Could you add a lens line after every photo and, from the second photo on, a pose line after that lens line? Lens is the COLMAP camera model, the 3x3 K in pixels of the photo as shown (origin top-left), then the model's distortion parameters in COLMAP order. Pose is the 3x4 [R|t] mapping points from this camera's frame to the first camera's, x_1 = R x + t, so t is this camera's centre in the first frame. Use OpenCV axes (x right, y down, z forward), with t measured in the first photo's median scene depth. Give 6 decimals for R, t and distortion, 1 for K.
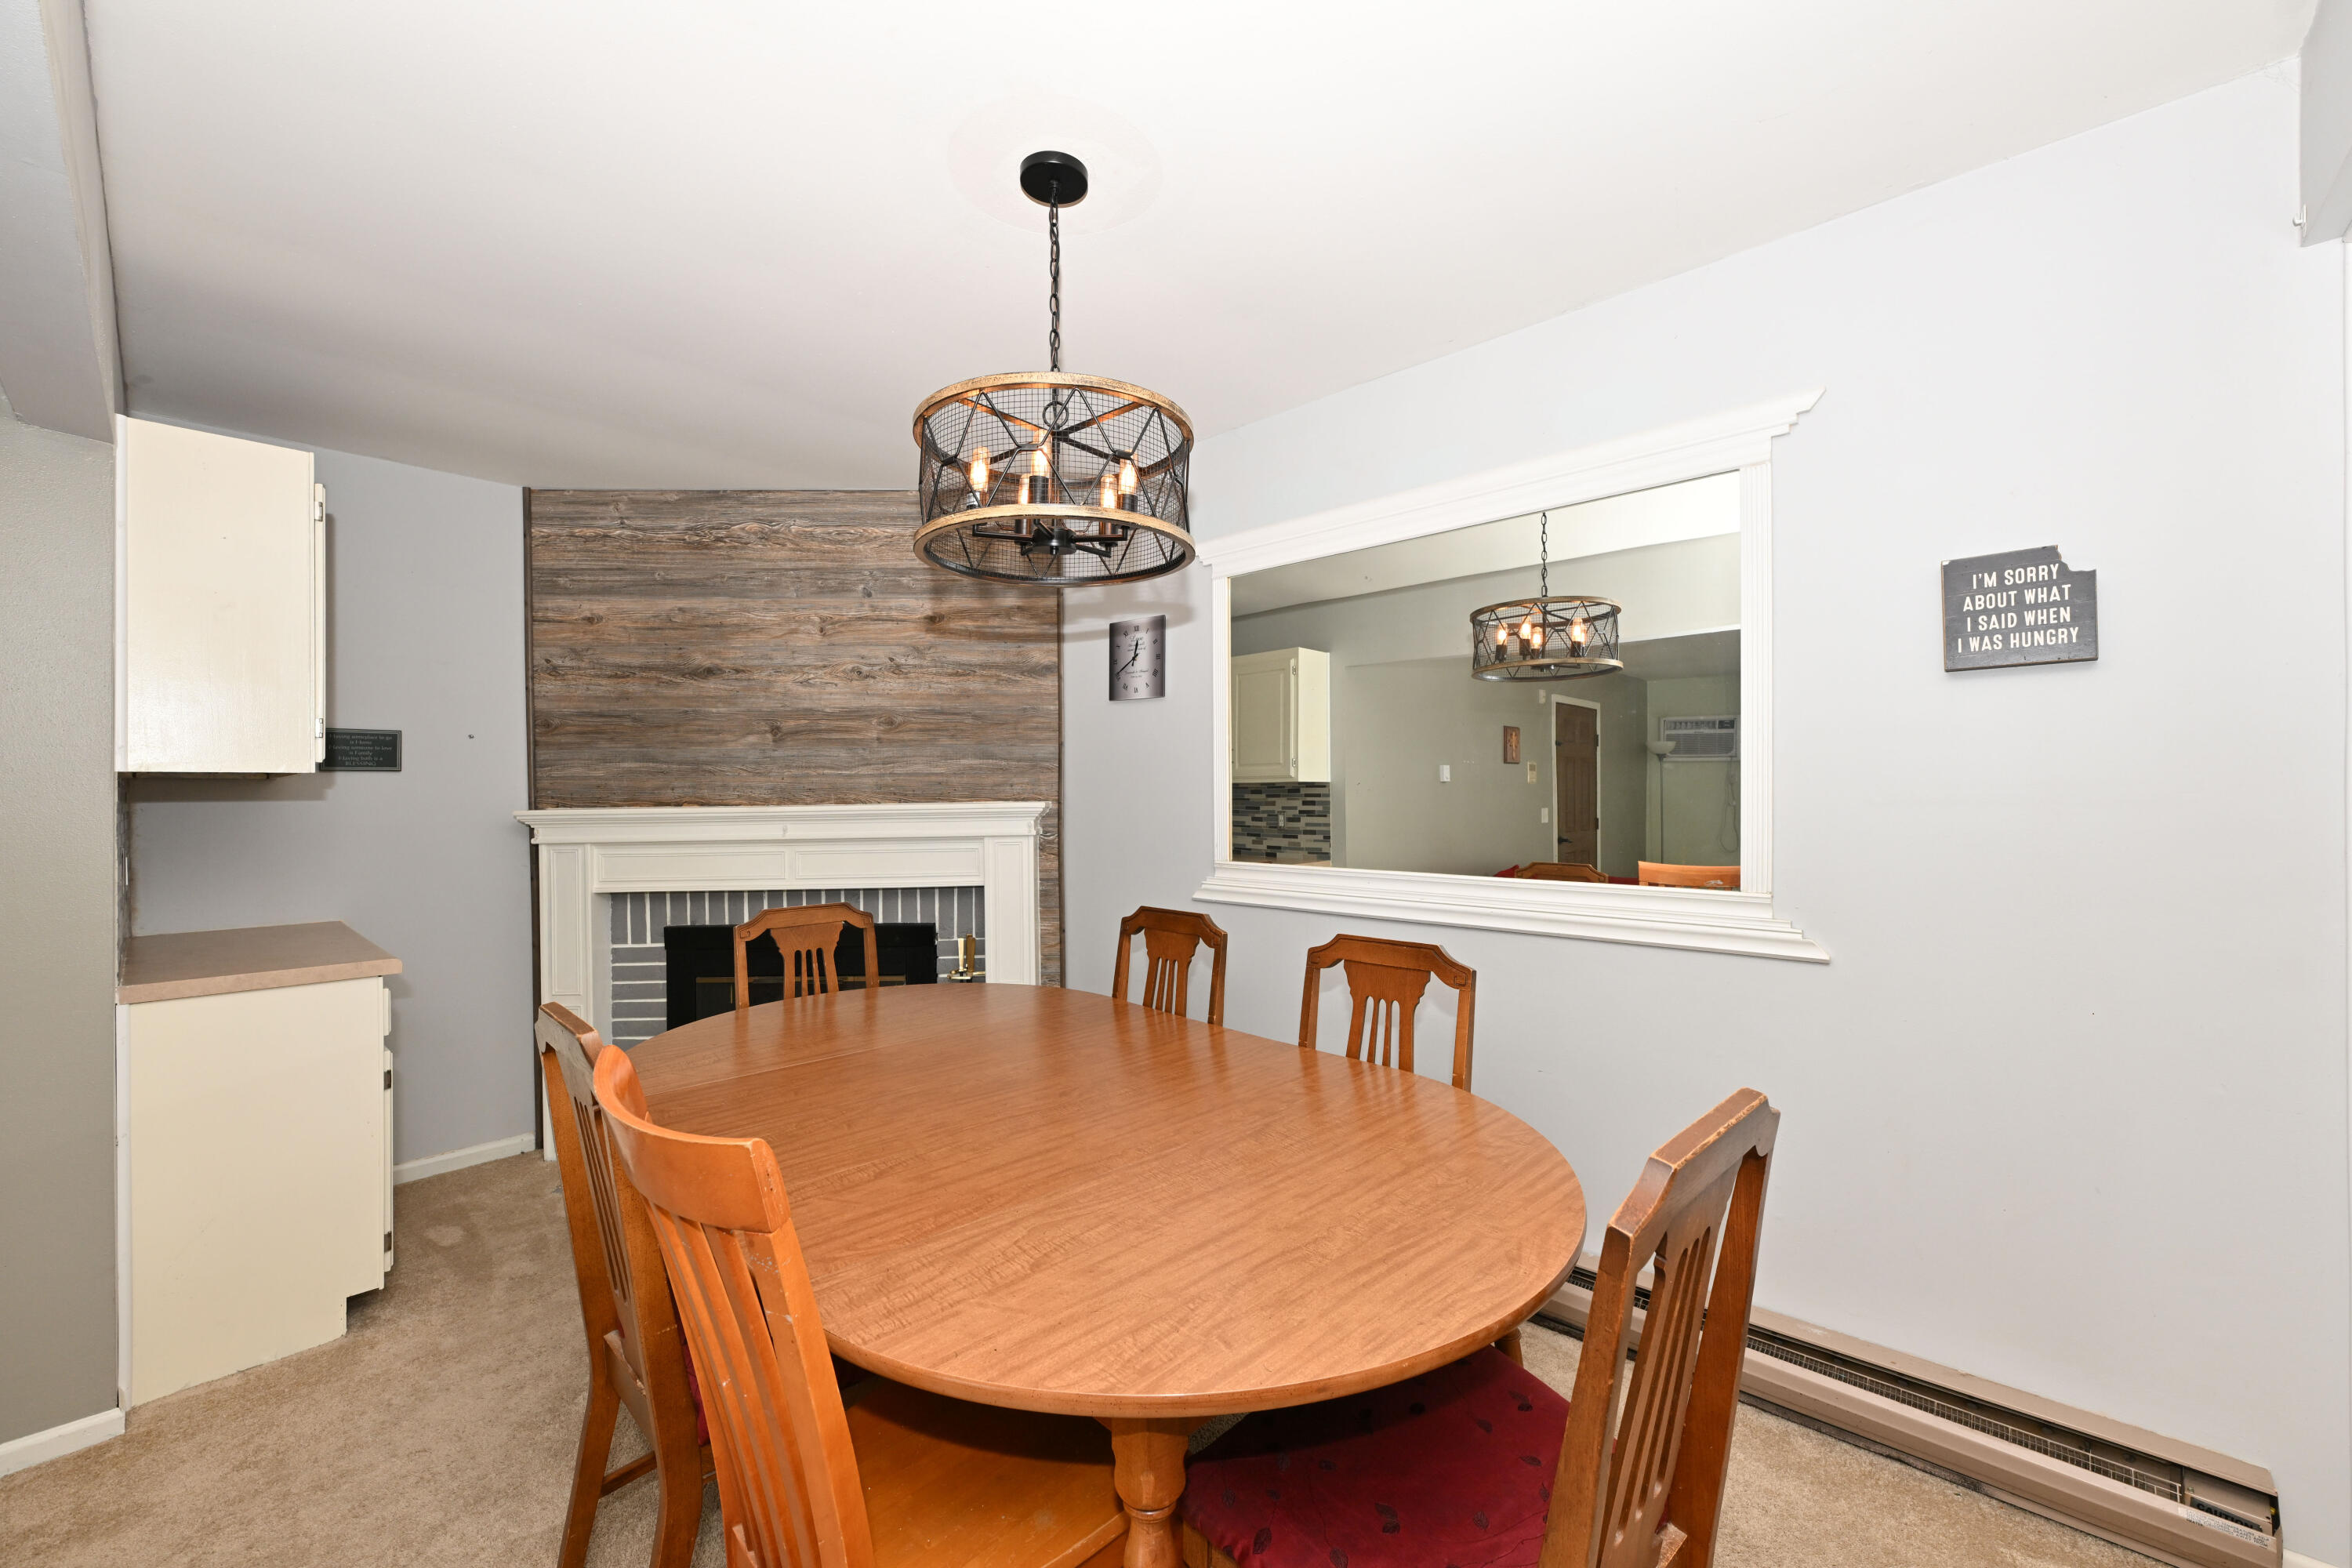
lens RADIAL K [[925.3, 0, 1174.7], [0, 925.3, 786.6], [0, 0, 1]] dist [0.001329, 0.000064]
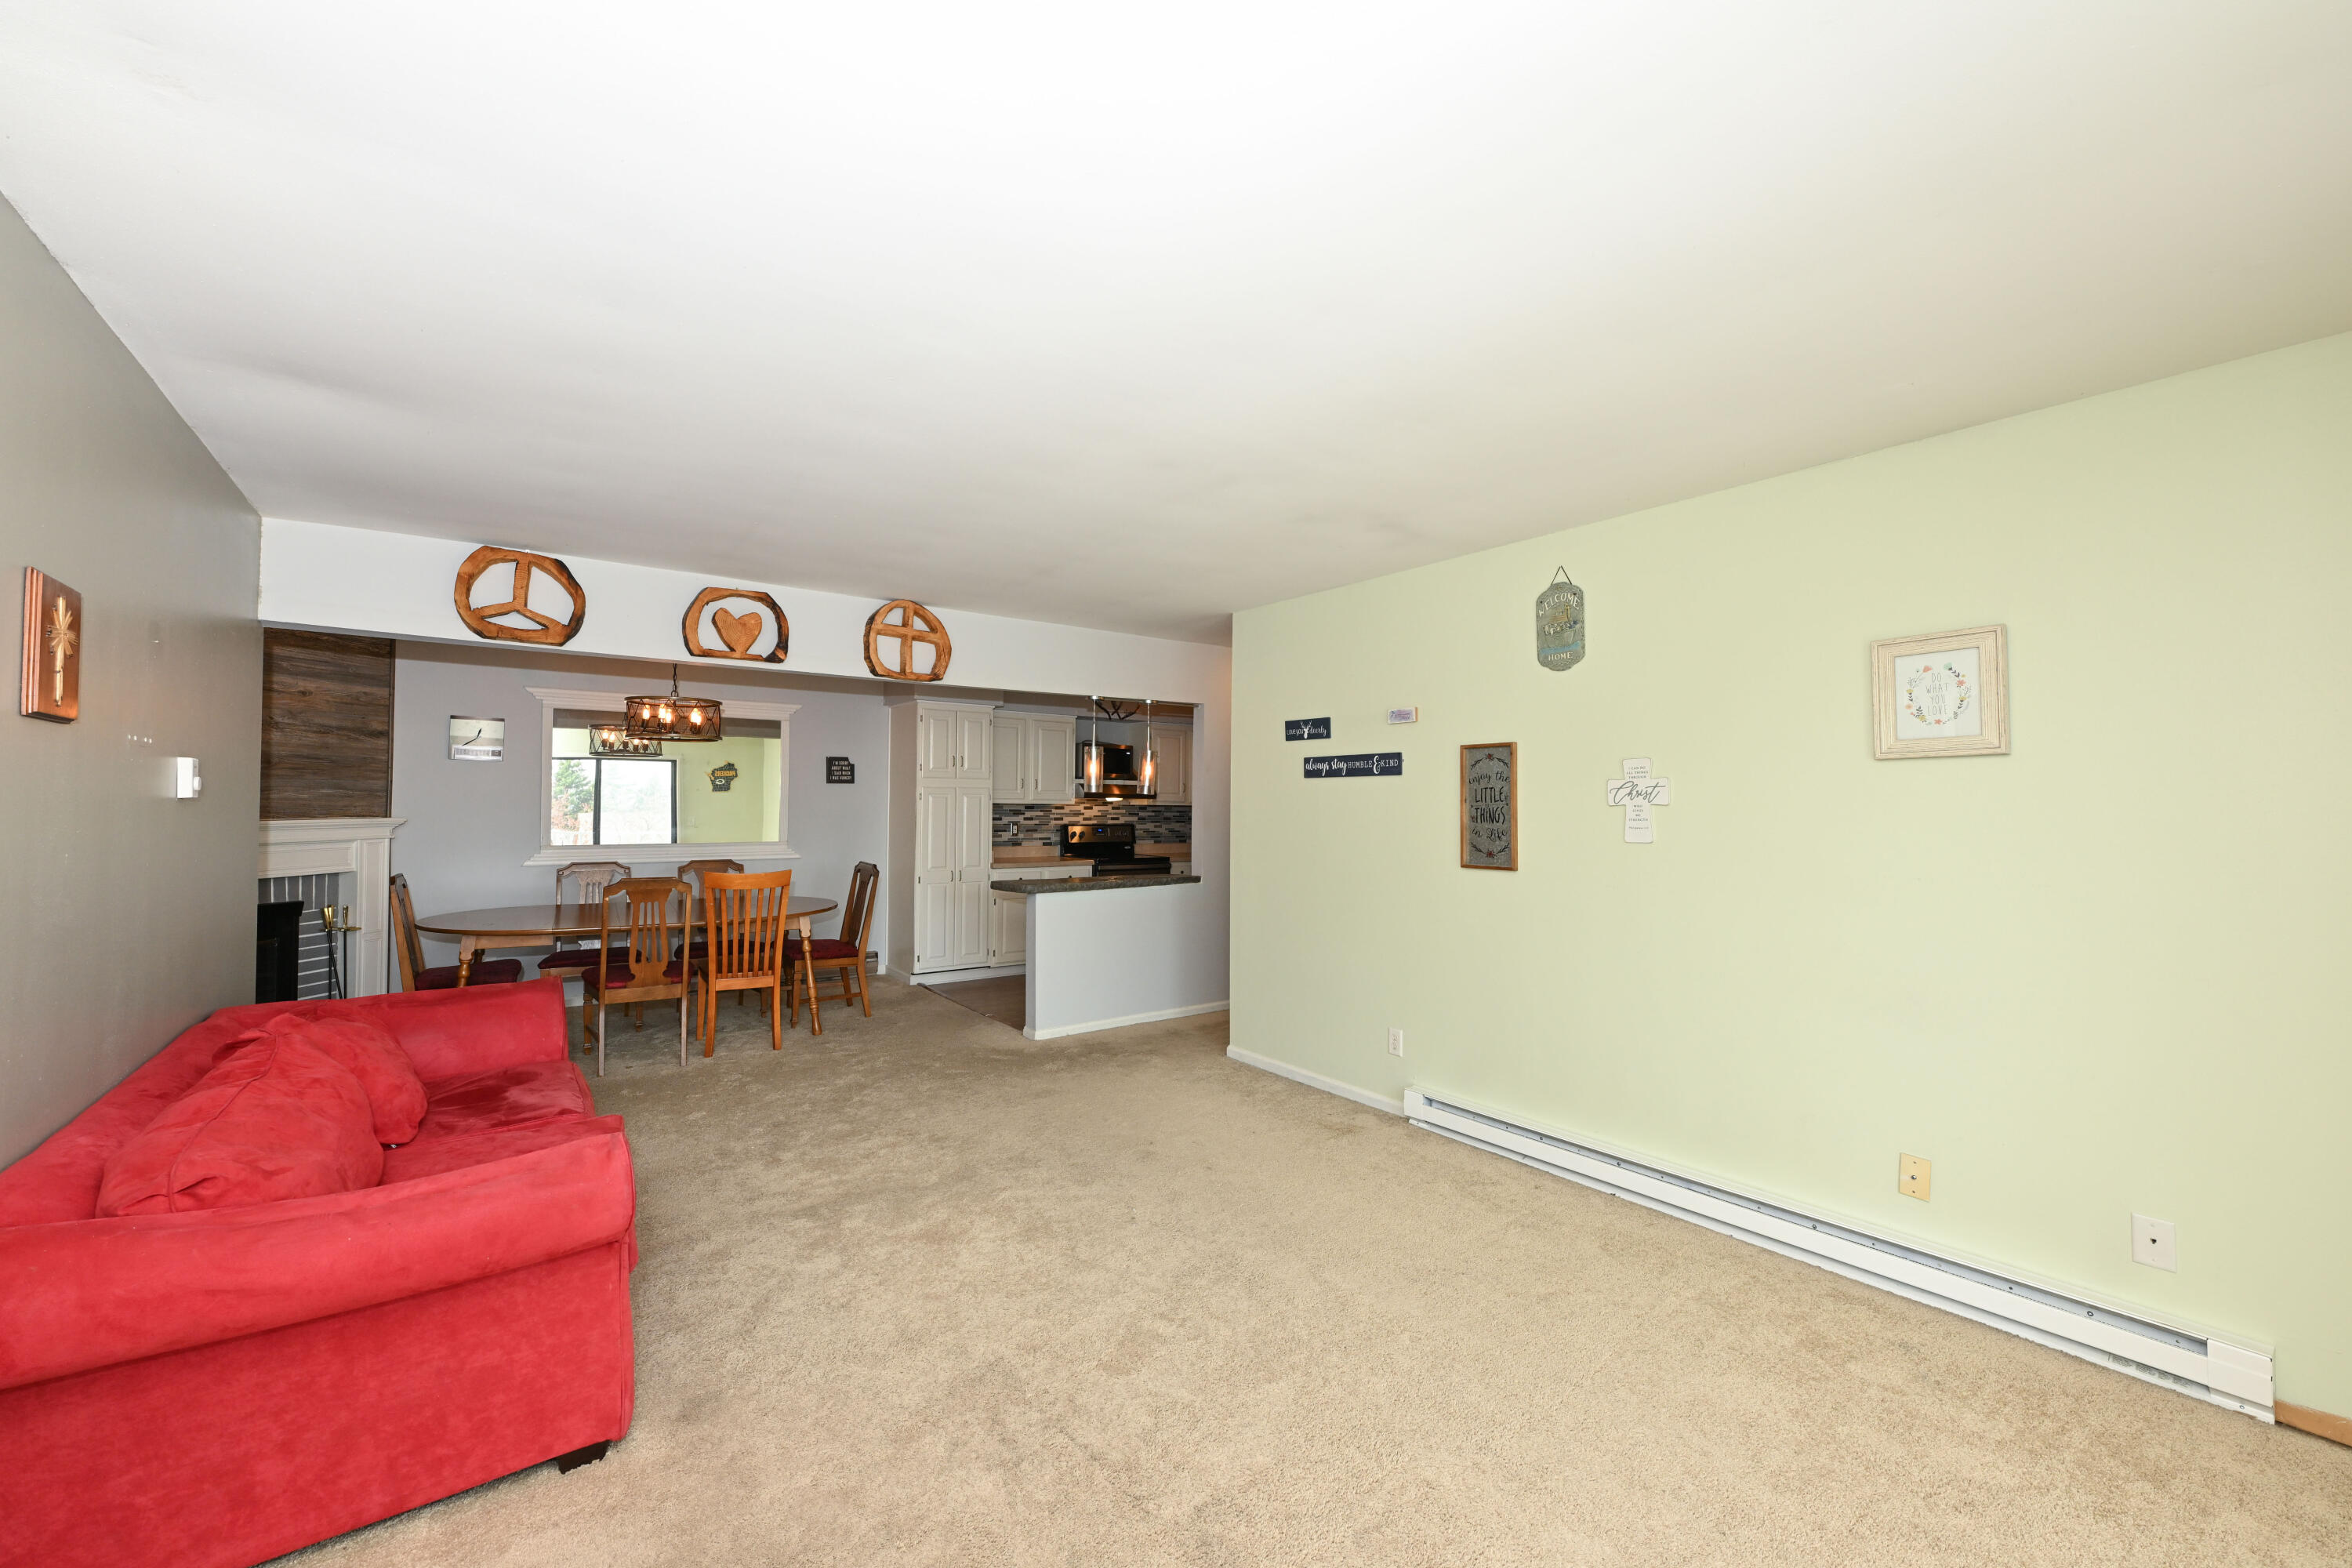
lens RADIAL K [[924.4, 0, 1176.0], [0, 924.4, 784.0], [0, 0, 1]] dist [0.001400, 0.000299]
pose [[0.185601, 0.030740, 0.982144, -1.623508], [-0.012447, 0.999504, -0.028931, -0.013196], [-0.982546, -0.006855, 0.185892, -0.714013]]
